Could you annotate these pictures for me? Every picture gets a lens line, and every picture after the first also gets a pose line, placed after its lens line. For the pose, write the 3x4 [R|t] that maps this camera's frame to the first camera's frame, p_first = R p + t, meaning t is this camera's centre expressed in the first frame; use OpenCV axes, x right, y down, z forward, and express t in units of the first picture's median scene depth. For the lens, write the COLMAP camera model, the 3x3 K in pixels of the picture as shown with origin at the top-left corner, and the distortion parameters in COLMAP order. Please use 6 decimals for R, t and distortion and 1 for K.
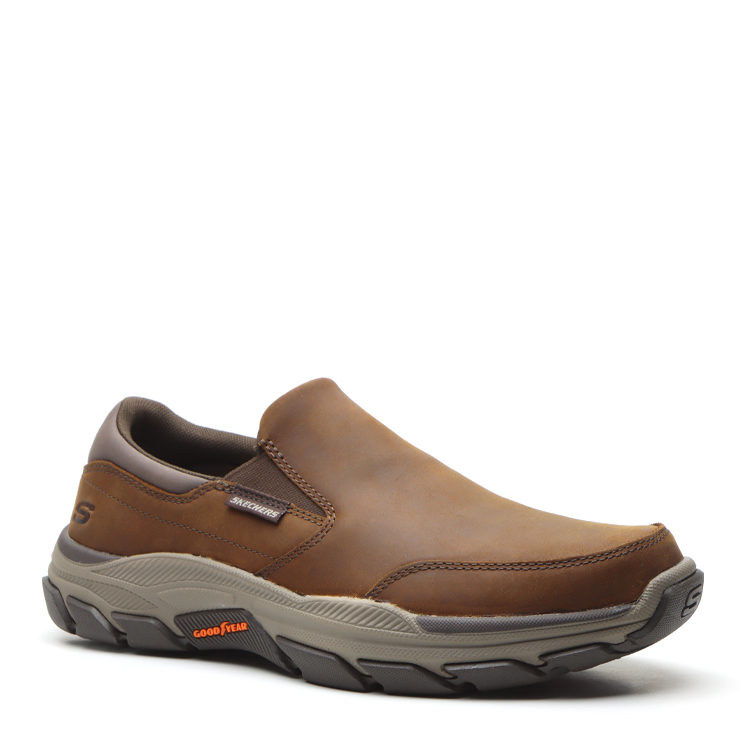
lens RADIAL K [[1307.3, 0, 375.0], [0, 1307.3, 375.0], [0, 0, 1]] dist [0.053528, -0.029640]
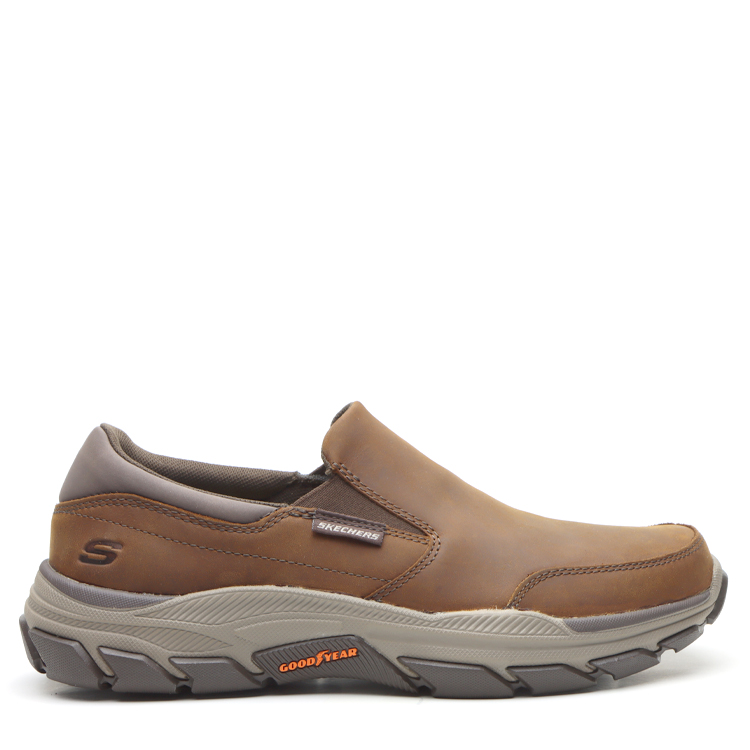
lens RADIAL K [[1307.3, 0, 375.0], [0, 1307.3, 375.0], [0, 0, 1]] dist [0.053528, -0.029640]
pose [[0.819148, 0.008389, 0.573520, -0.664840], [0.002094, 0.999843, -0.017617, 0.000630], [-0.573578, 0.015632, 0.819002, 0.183246]]
